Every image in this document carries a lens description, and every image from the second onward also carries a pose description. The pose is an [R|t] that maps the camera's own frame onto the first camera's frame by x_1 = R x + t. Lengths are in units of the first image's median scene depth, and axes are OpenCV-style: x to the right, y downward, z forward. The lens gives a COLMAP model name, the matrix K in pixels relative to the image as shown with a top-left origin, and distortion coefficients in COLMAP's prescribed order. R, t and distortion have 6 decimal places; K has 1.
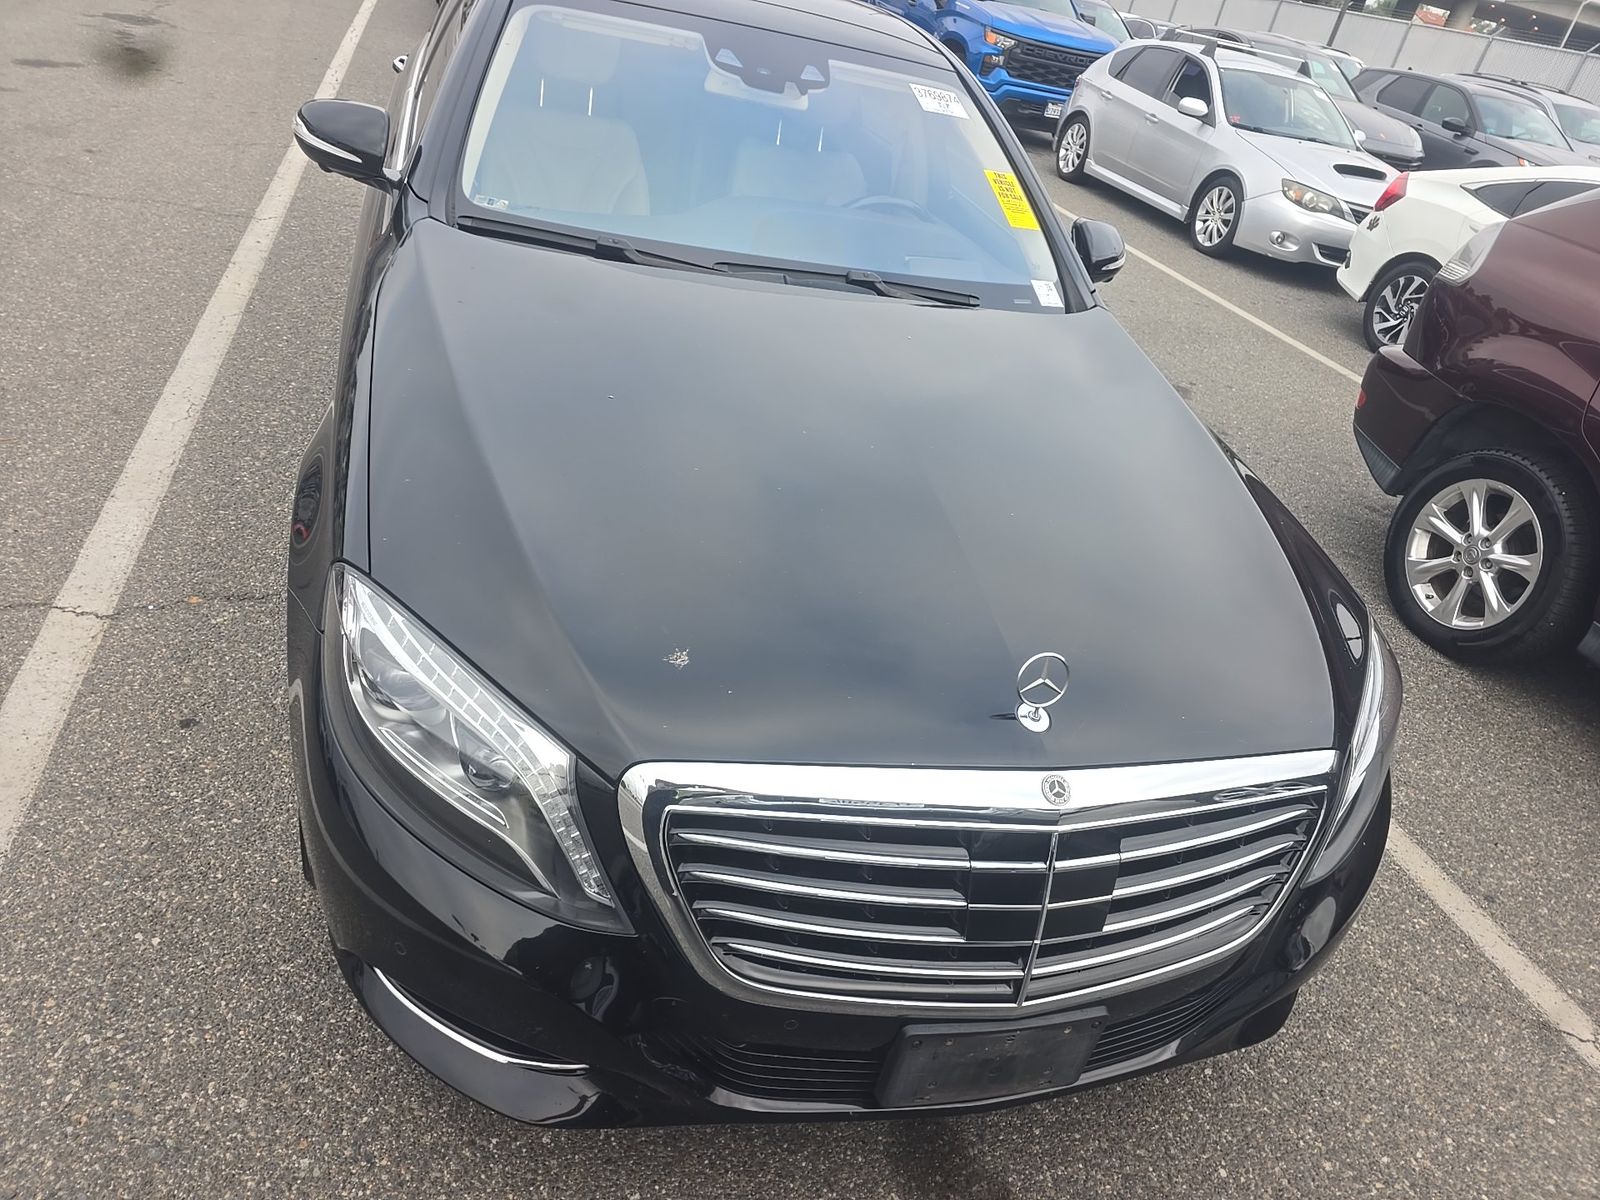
lens RADIAL K [[1056.7, 0, 798.7], [0, 1056.7, 605.5], [0, 0, 1]] dist [0.048401, -0.040309]
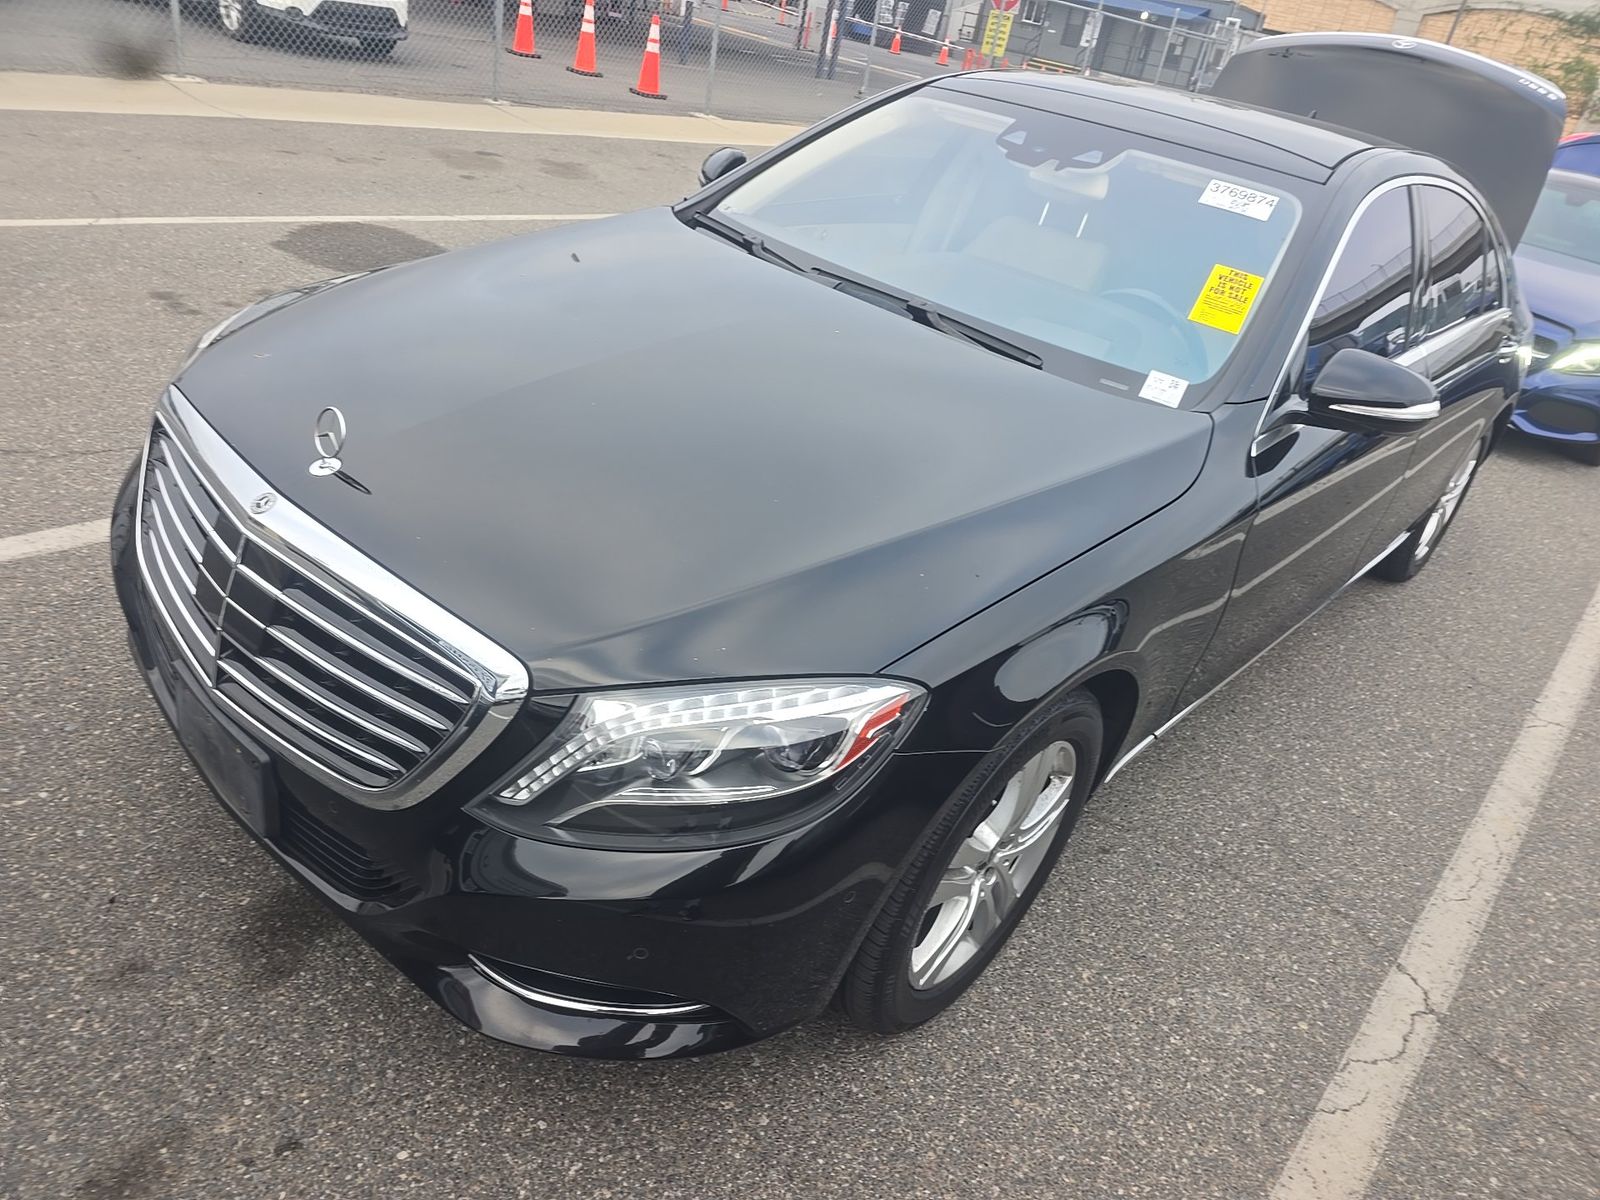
lens RADIAL K [[1056.7, 0, 793.2], [0, 1056.7, 611.3], [0, 0, 1]] dist [0.048401, -0.040309]
pose [[0.559931, 0.333094, -0.758634, 0.757549], [-0.496356, 0.867994, 0.014762, -0.014392], [0.663407, 0.368287, 0.651349, 0.339420]]
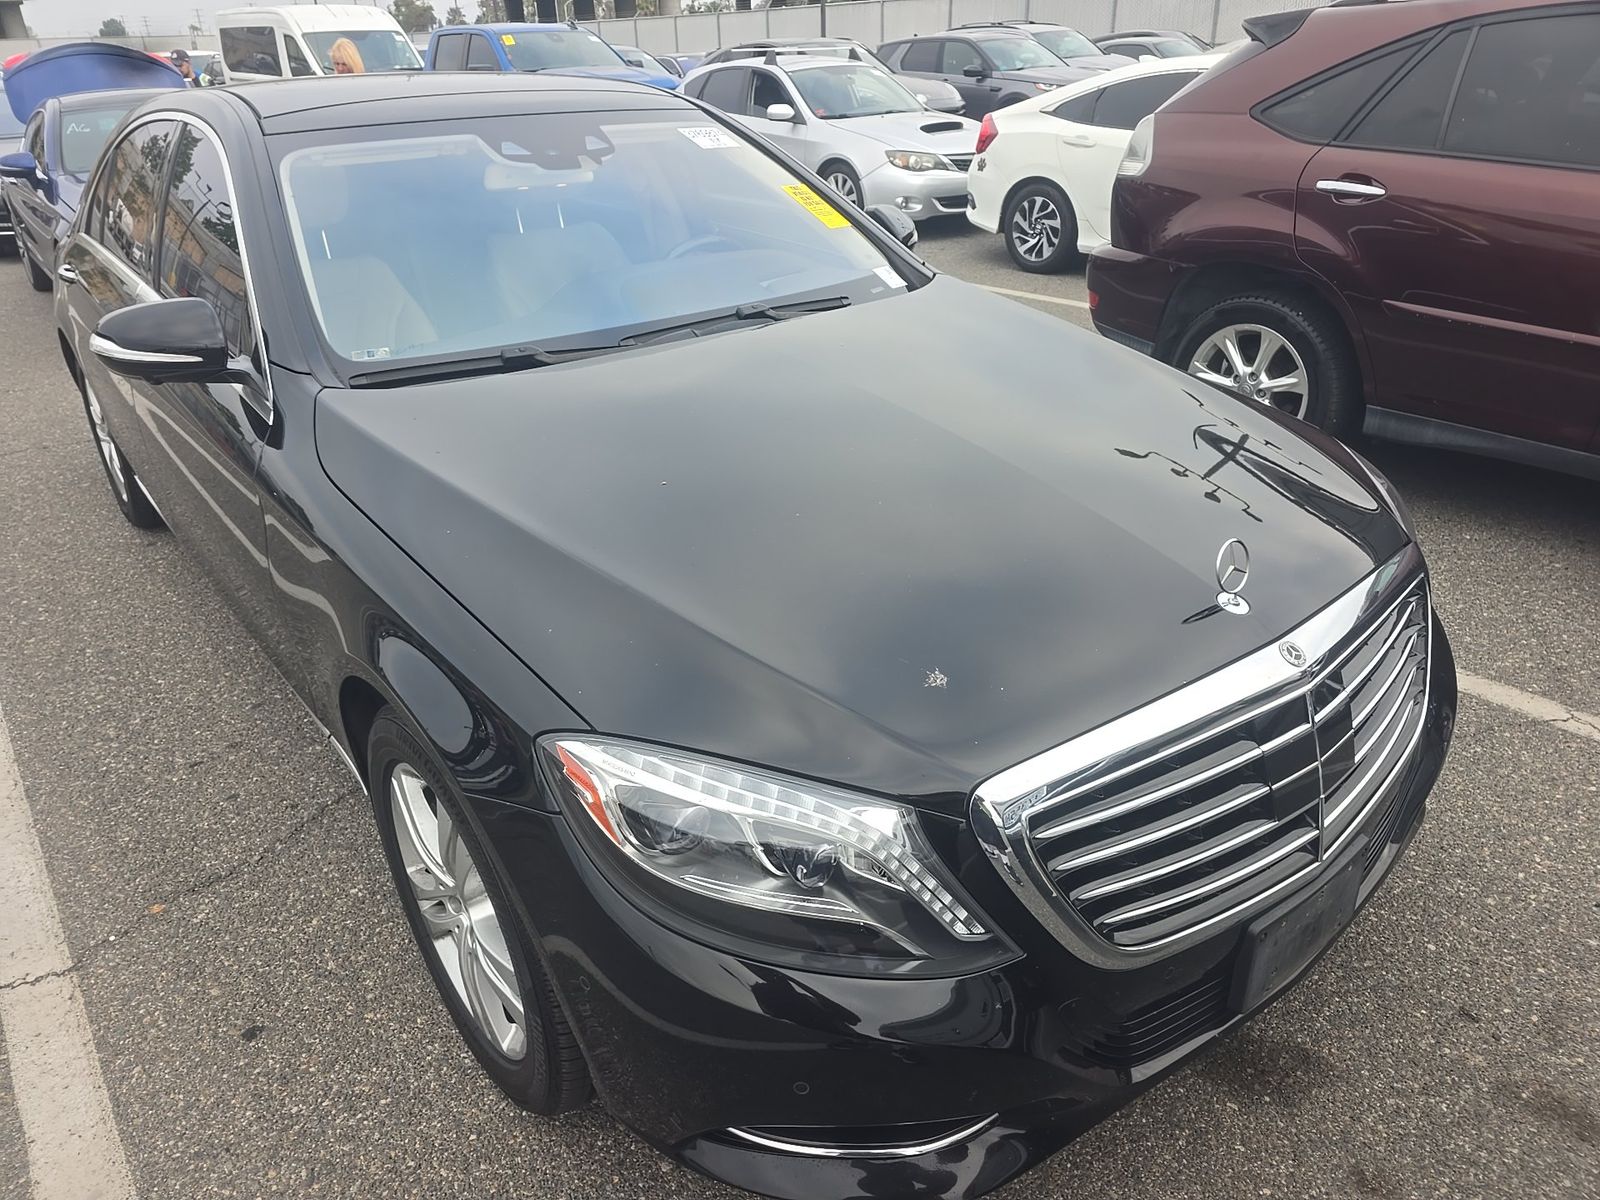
lens RADIAL K [[1056.7, 0, 798.0], [0, 1056.7, 607.9], [0, 0, 1]] dist [0.048401, -0.040309]
pose [[0.893360, -0.374706, 0.247998, -0.229071], [0.385348, 0.922751, 0.006071, -0.034055], [-0.231115, 0.090142, 0.968742, 0.037626]]
